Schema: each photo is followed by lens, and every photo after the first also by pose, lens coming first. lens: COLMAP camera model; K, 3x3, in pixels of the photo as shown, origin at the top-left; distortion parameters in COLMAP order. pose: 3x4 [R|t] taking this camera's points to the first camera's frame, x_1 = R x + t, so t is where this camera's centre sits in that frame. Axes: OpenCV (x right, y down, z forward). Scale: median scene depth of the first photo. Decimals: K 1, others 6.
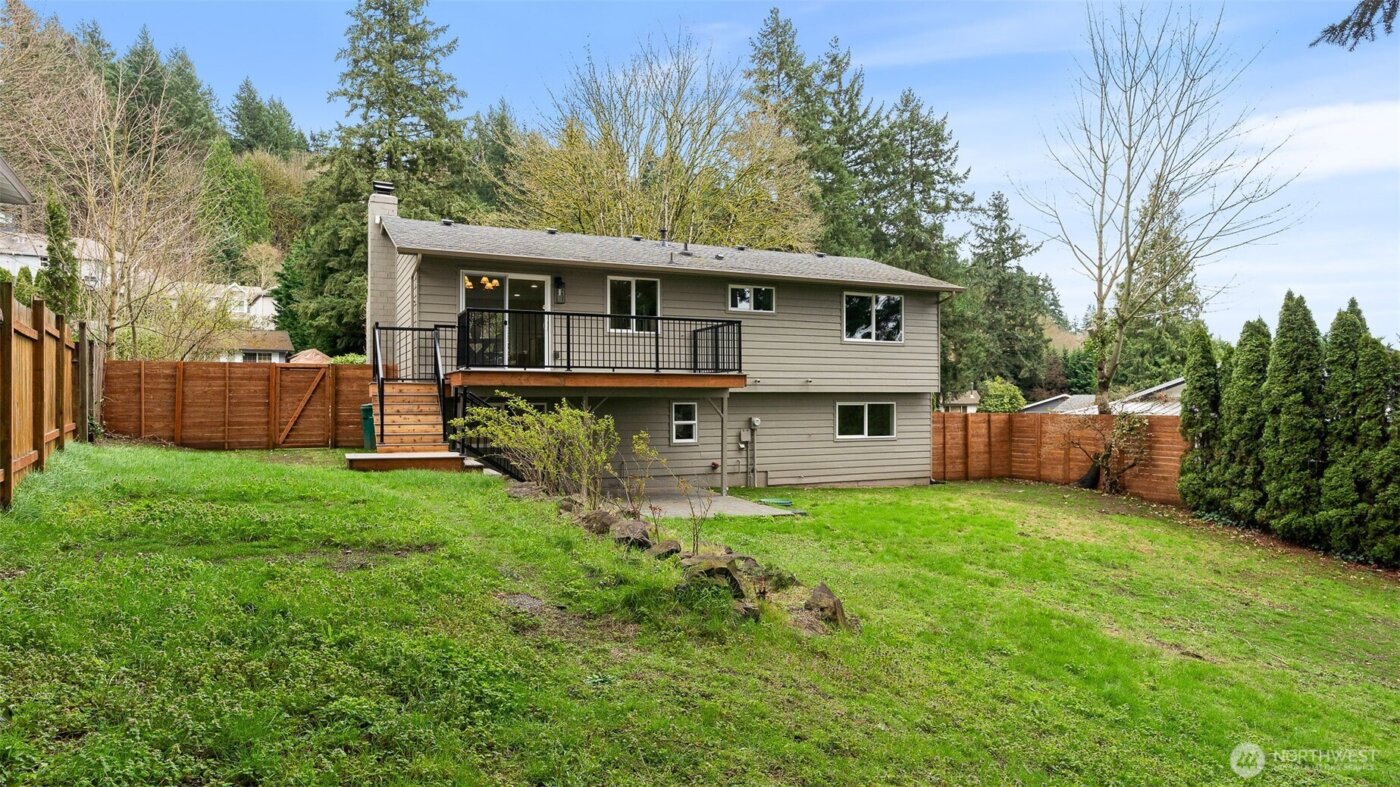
lens RADIAL K [[831.2, 0, 694.2], [0, 831.2, 404.5], [0, 0, 1]] dist [-0.007673, -0.001350]
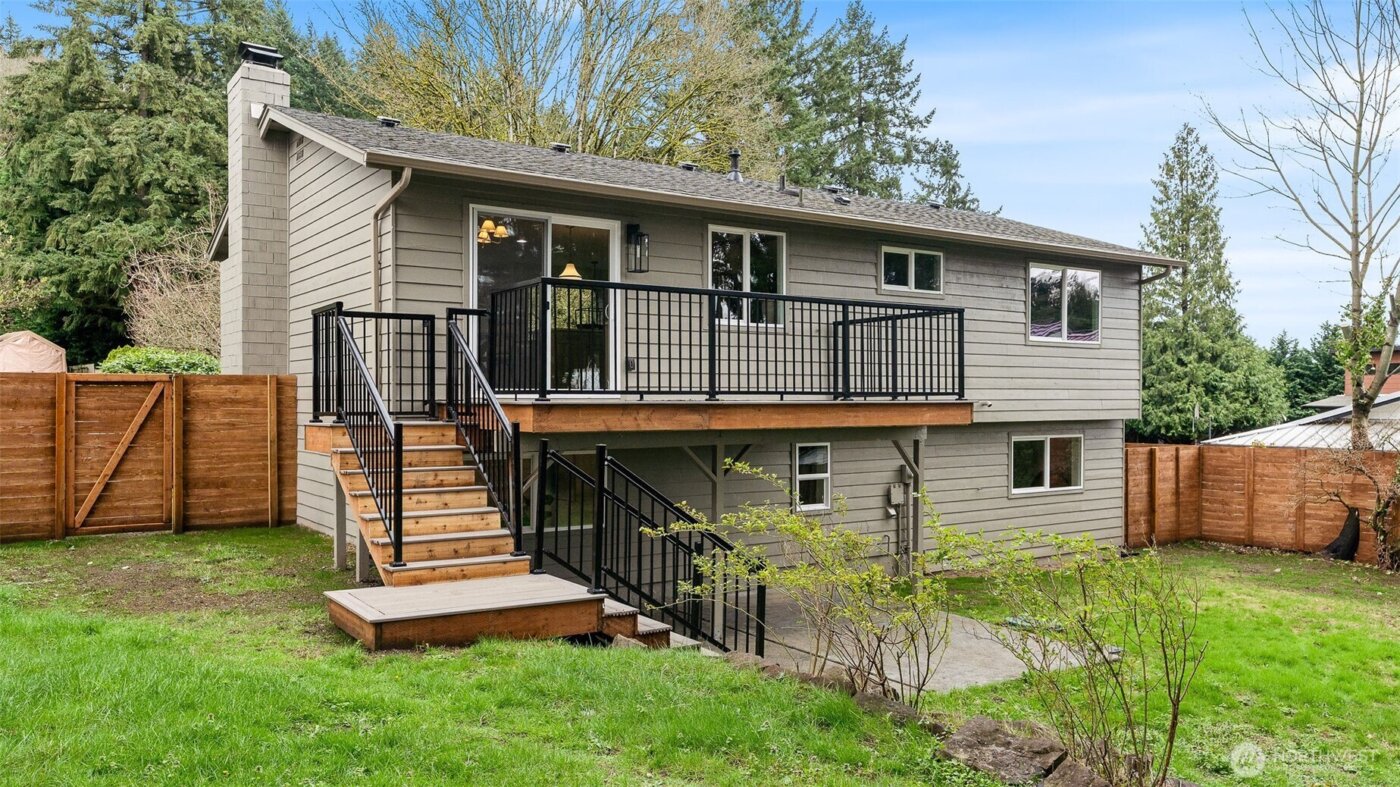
lens RADIAL K [[1041.7, 0, 699.4], [0, 1041.7, 428.6], [0, 0, 1]] dist [-0.000045, -0.000956]
pose [[0.986042, -0.003436, 0.166461, -0.183194], [-0.000648, 0.999700, 0.024477, -0.026263], [-0.166496, -0.024243, 0.985744, 0.236372]]
